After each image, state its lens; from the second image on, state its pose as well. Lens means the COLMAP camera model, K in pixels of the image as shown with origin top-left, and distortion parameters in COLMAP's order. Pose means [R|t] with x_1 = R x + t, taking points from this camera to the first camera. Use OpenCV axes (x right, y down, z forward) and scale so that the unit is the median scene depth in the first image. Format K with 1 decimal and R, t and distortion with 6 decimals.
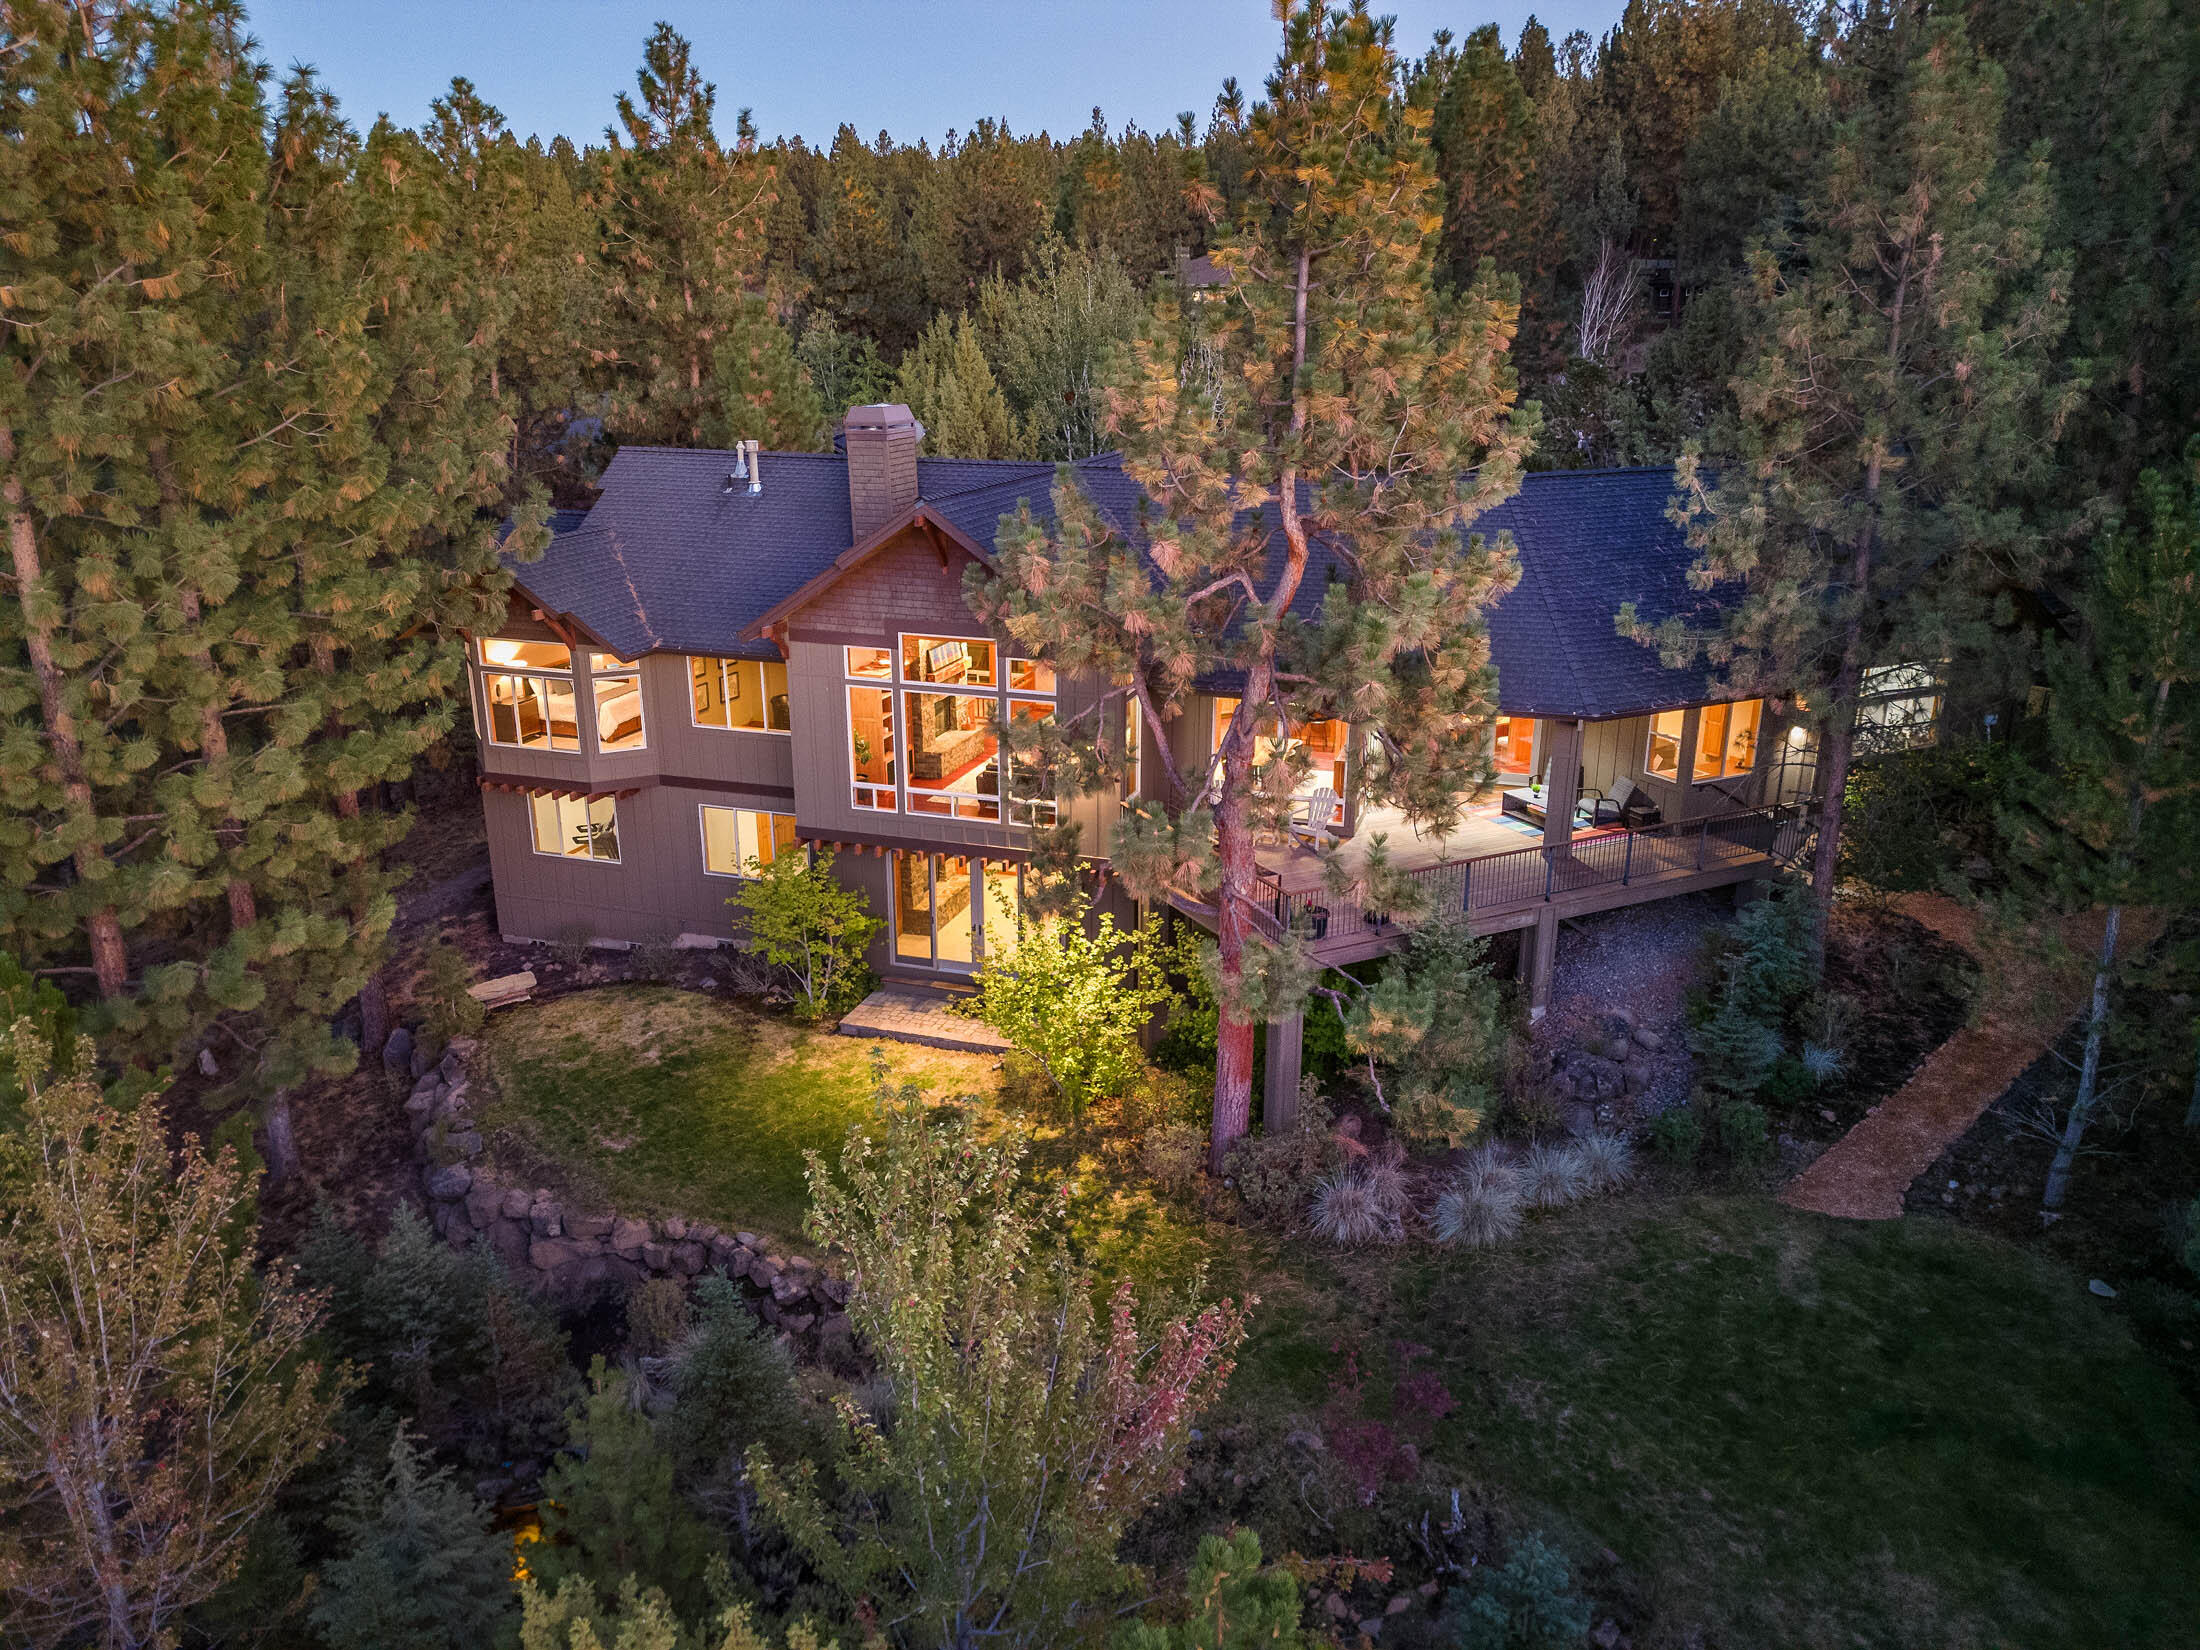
lens RADIAL K [[1538.4, 0, 1103.6], [0, 1538.4, 818.8], [0, 0, 1]] dist [0.085750, -0.104753]
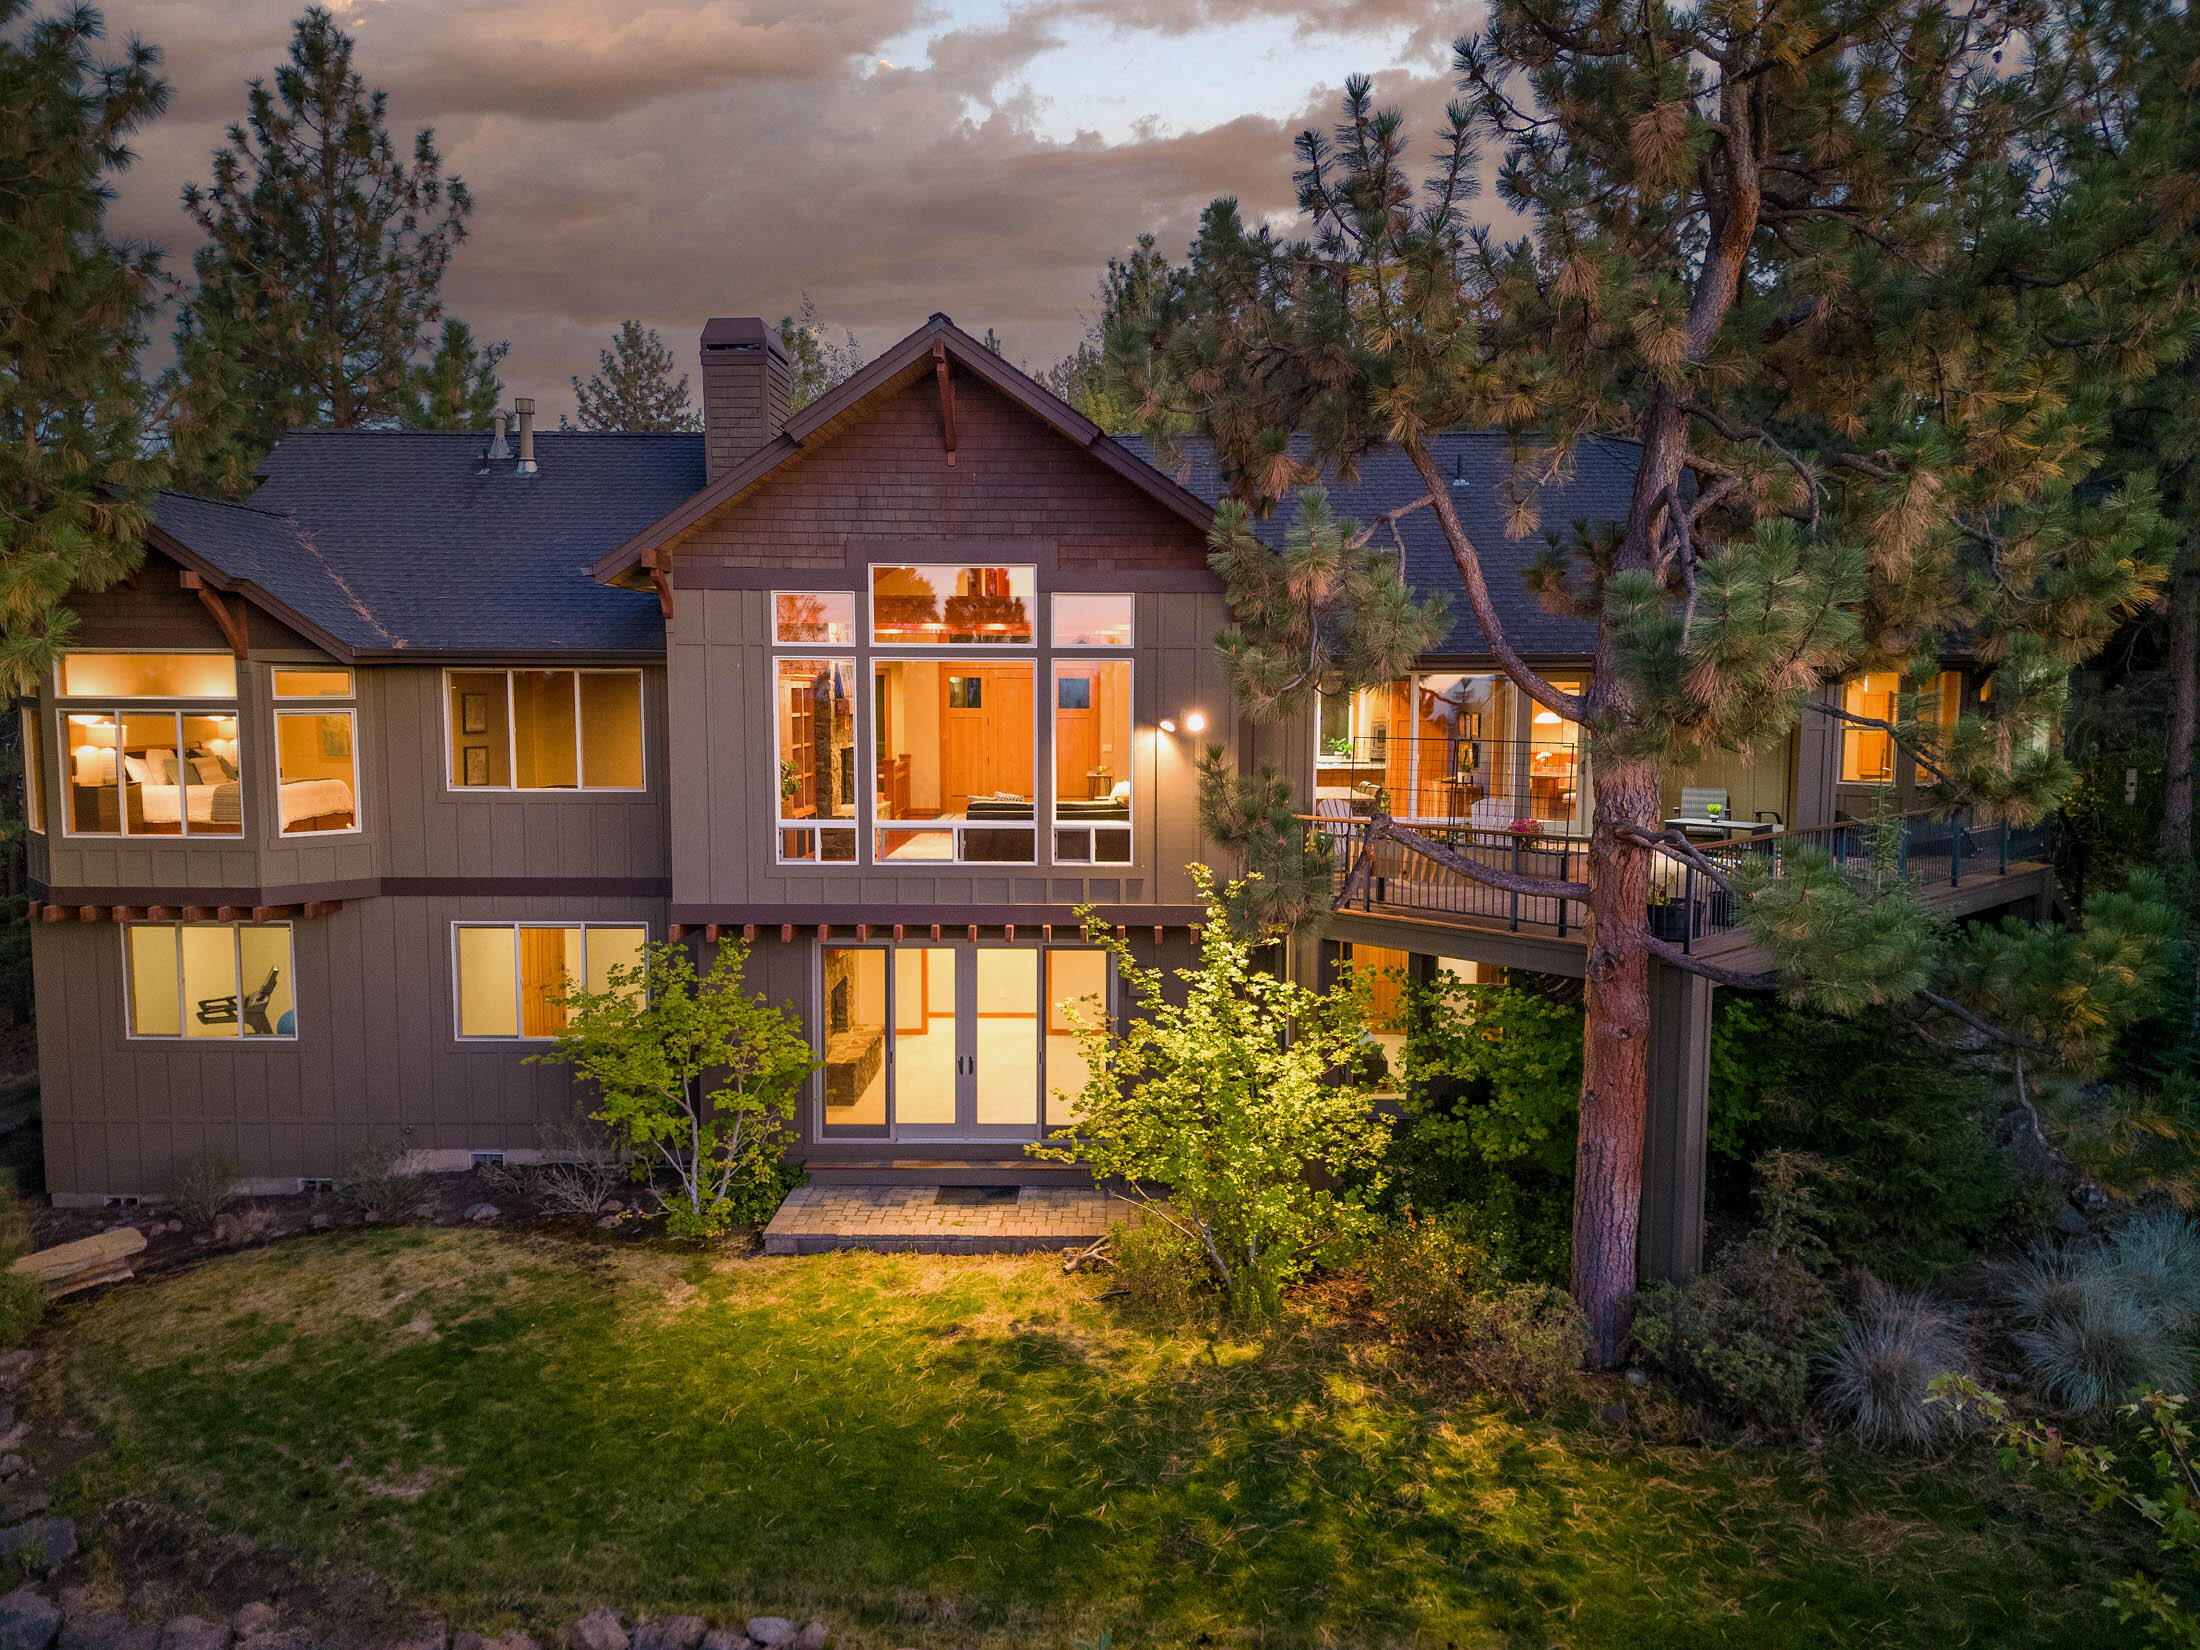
lens RADIAL K [[1542.0, 0, 1103.6], [0, 1542.0, 819.5], [0, 0, 1]] dist [0.054922, -0.049656]
pose [[0.958333, -0.026237, 0.284445, -0.223014], [0.086654, 0.975552, -0.201966, 0.115539], [-0.272192, 0.218199, 0.937177, 0.408114]]
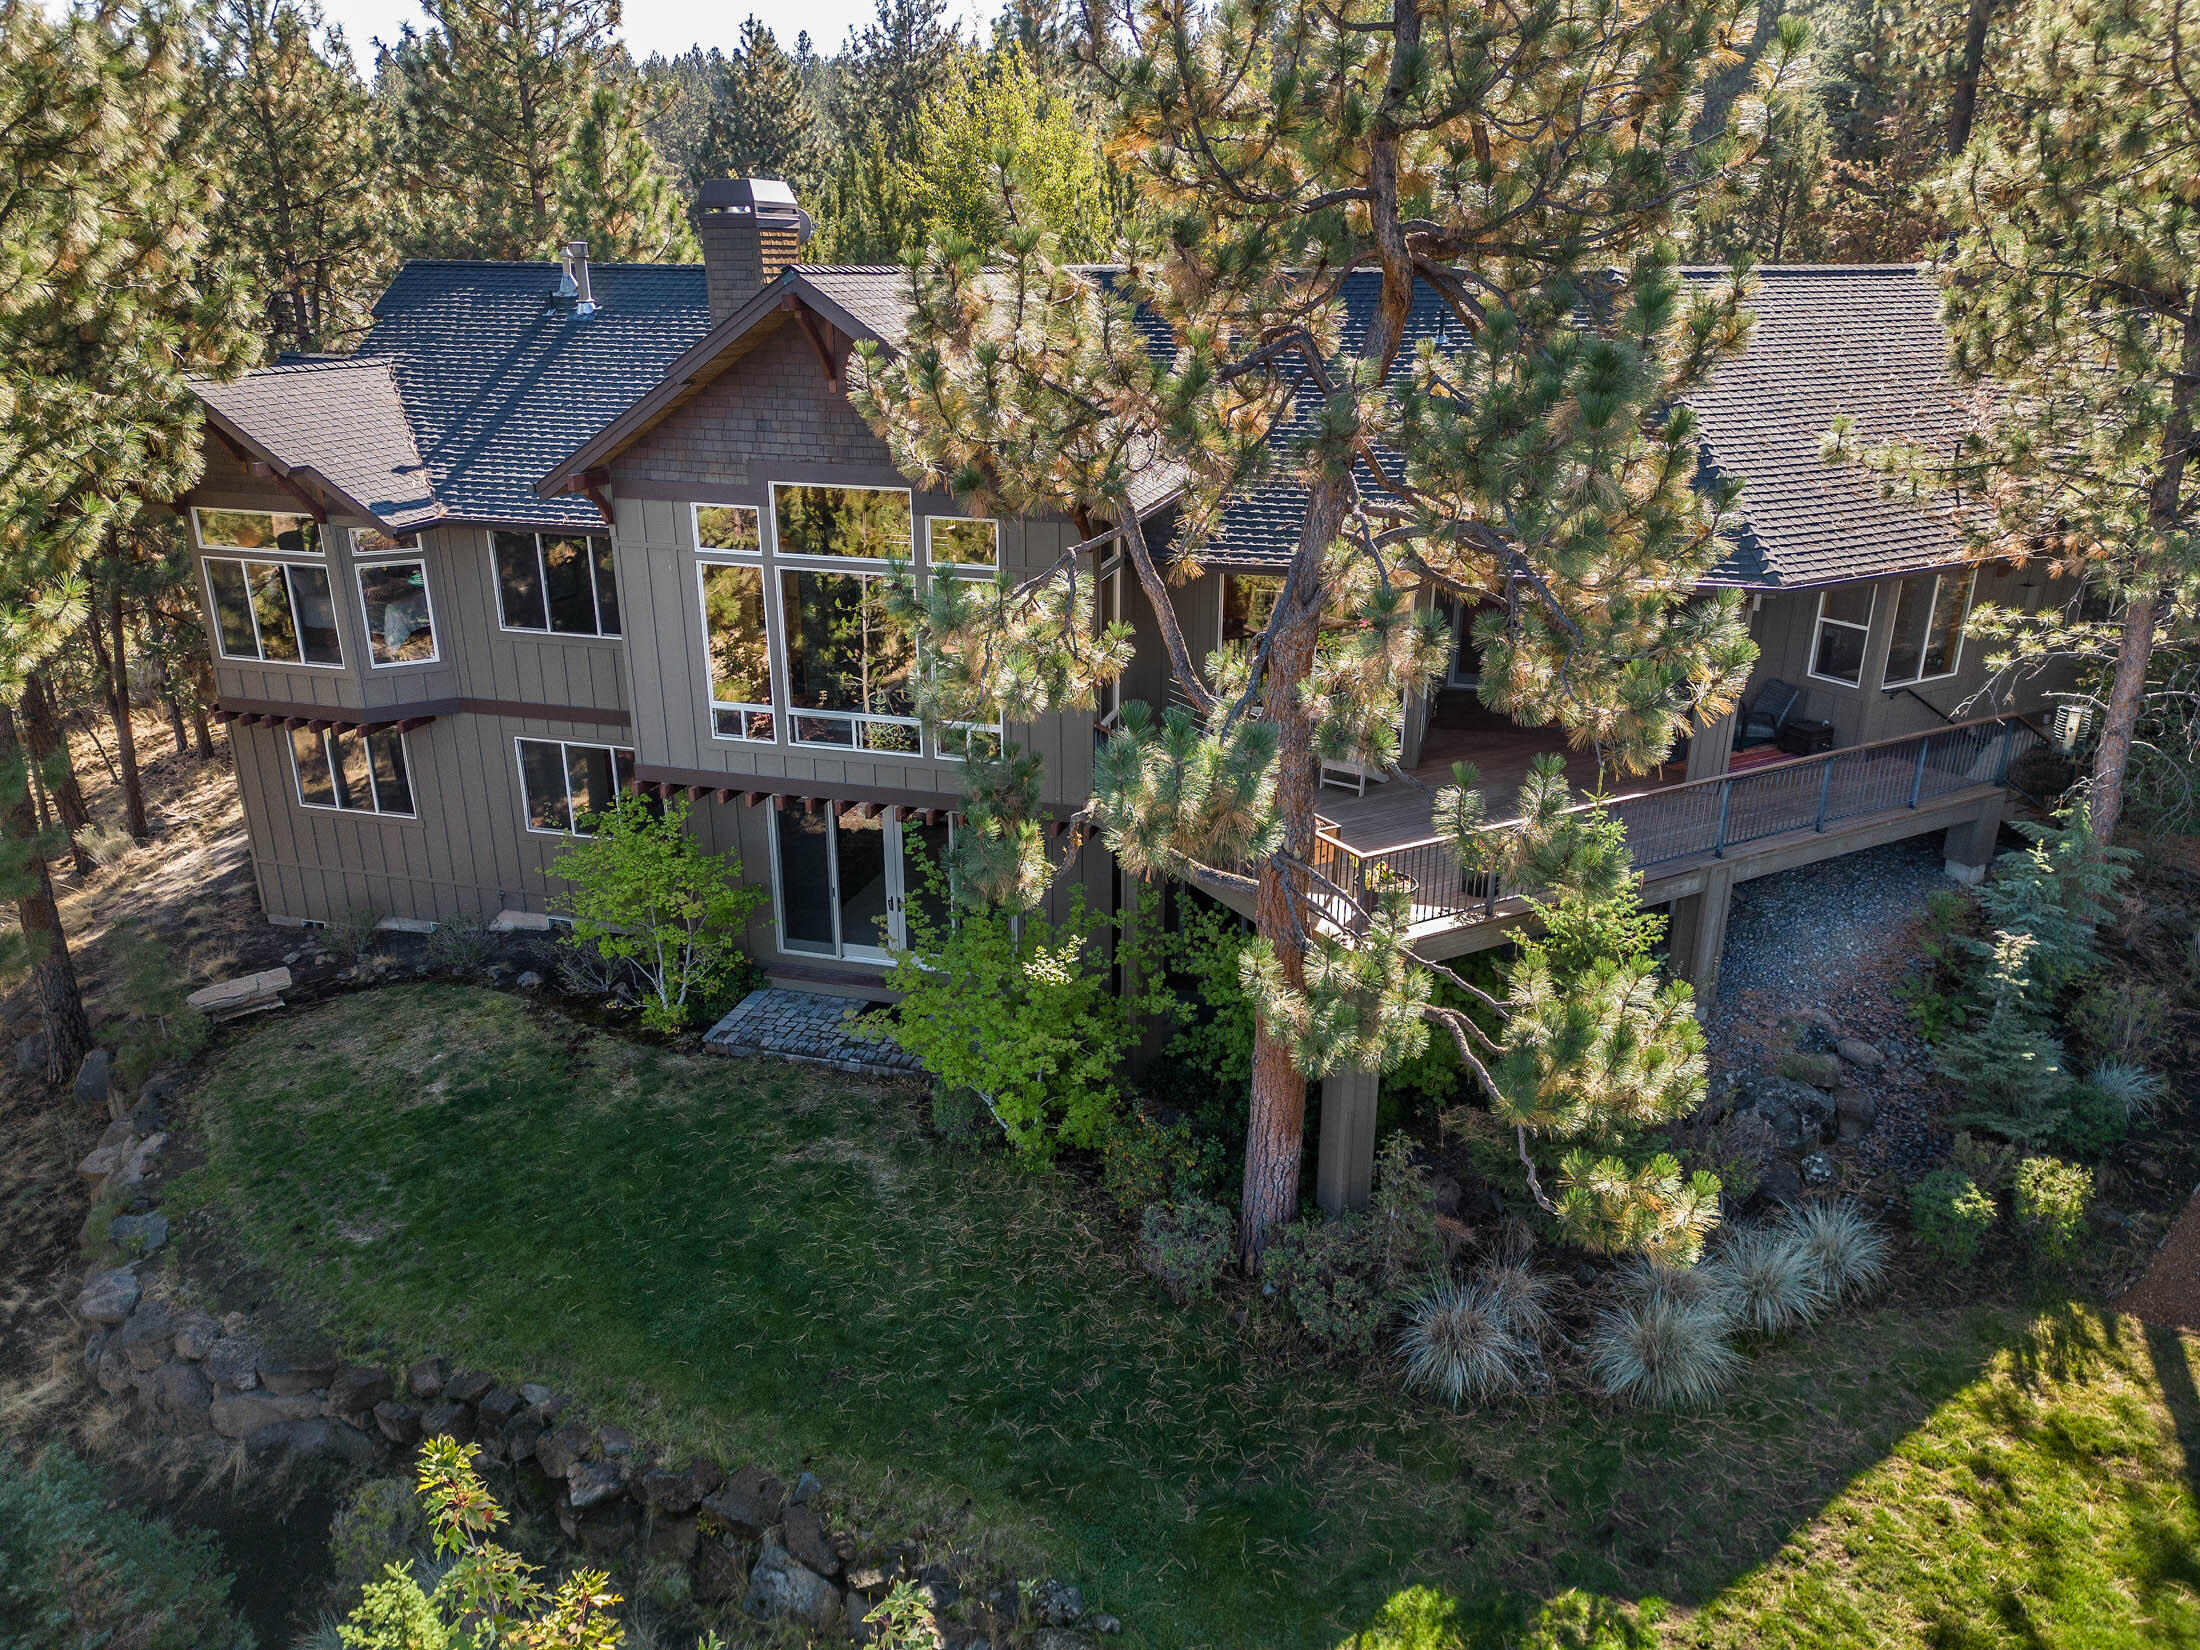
lens RADIAL K [[1542.0, 0, 1103.6], [0, 1542.0, 819.5], [0, 0, 1]] dist [0.054922, -0.049656]
pose [[0.999214, -0.014494, 0.036895, -0.010418], [0.013048, 0.999148, 0.039142, 0.005221], [-0.037431, -0.038630, 0.998552, 0.294946]]
